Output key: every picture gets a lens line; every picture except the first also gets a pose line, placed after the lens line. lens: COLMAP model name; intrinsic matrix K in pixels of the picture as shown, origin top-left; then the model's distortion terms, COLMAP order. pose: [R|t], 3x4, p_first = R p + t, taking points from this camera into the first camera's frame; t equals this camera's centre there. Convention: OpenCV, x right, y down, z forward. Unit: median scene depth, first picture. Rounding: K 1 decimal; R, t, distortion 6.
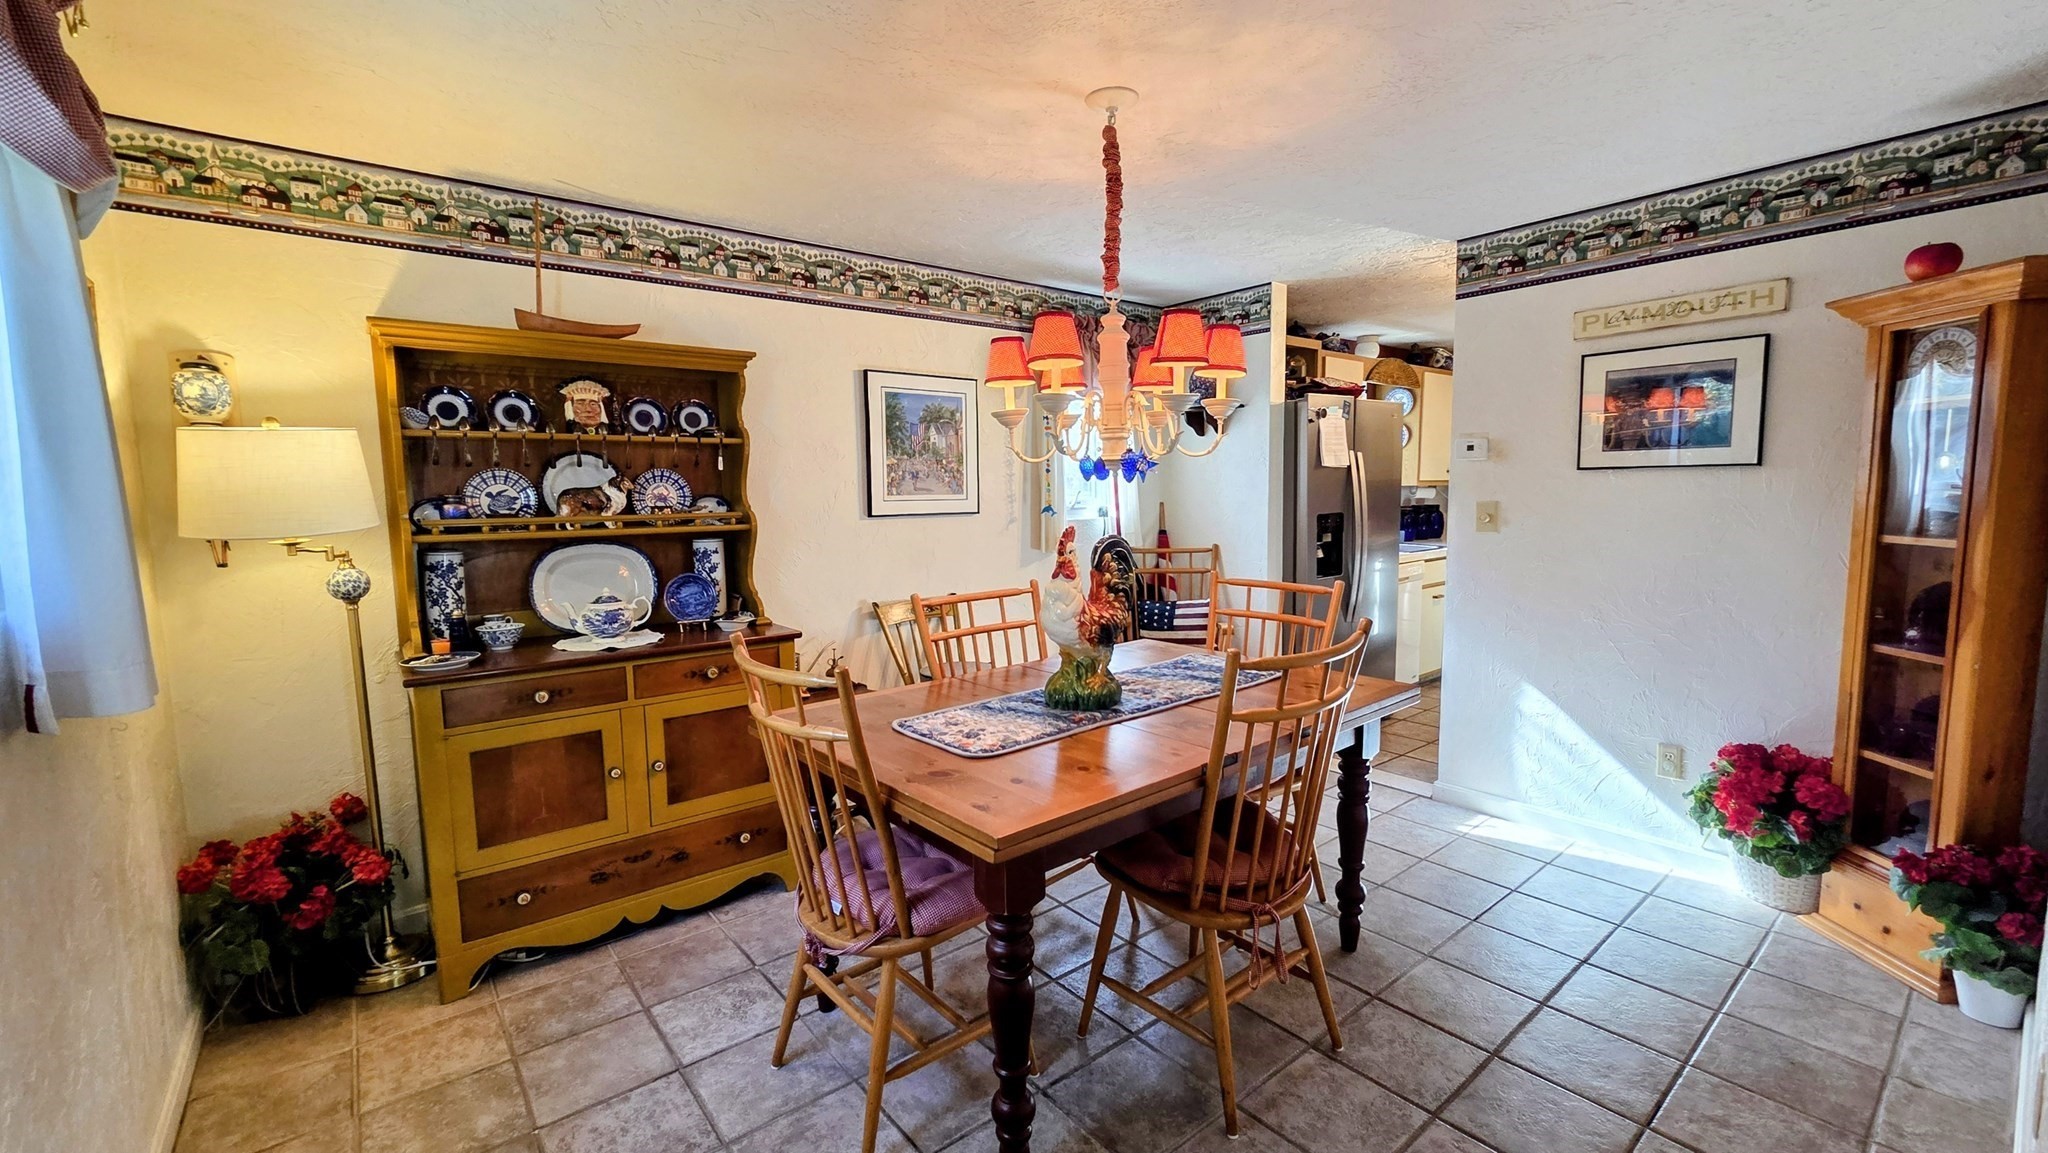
lens RADIAL K [[837.1, 0, 1016.8], [0, 837.1, 579.6], [0, 0, 1]] dist [-0.003854, 0.000490]
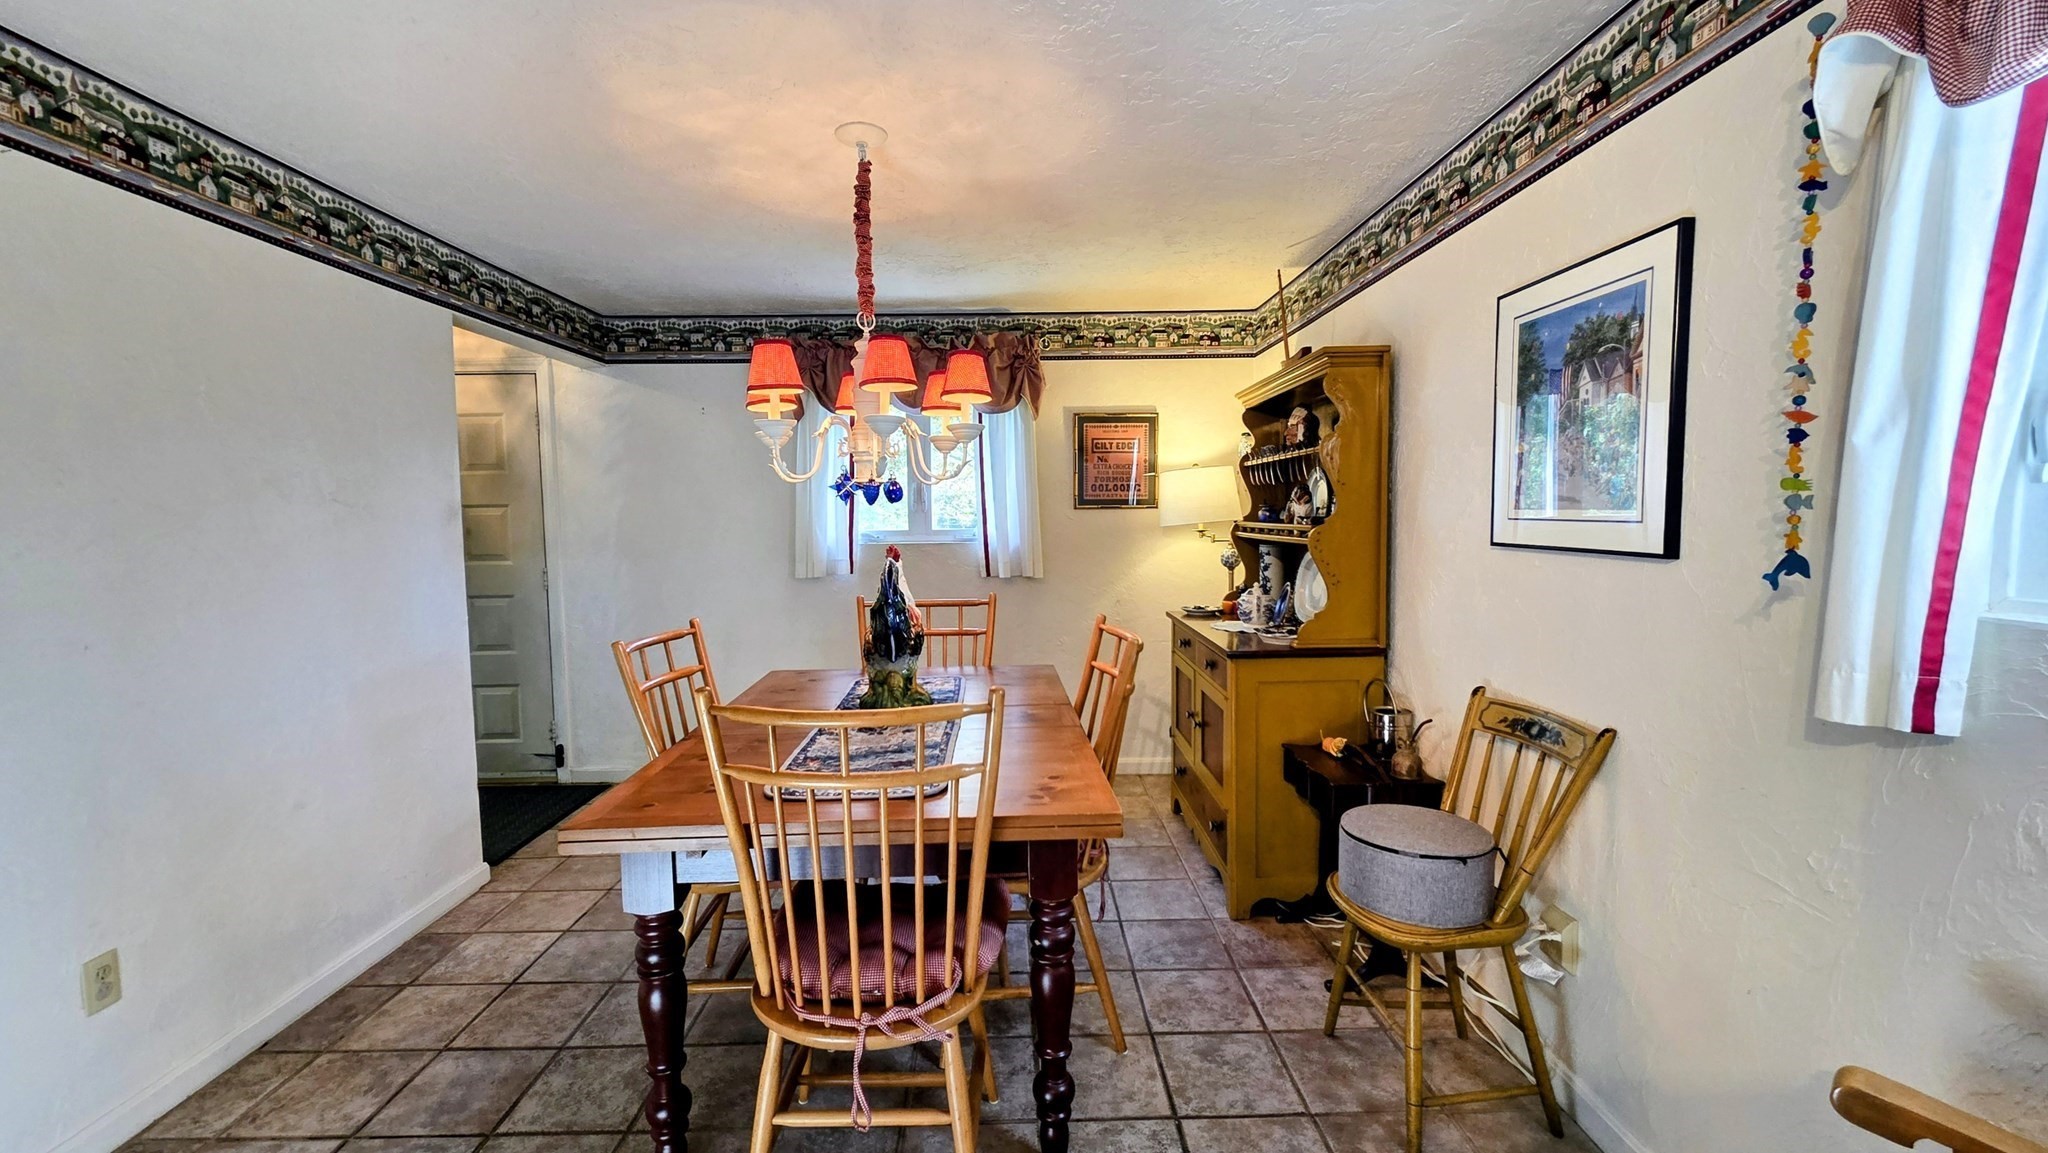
lens RADIAL K [[837.1, 0, 1020.2], [0, 837.1, 588.0], [0, 0, 1]] dist [-0.003854, 0.000490]
pose [[-0.619119, 0.094525, -0.779588, 0.495259], [-0.067032, 0.982745, 0.172392, -0.122355], [0.782431, 0.158989, -0.602100, 1.080158]]
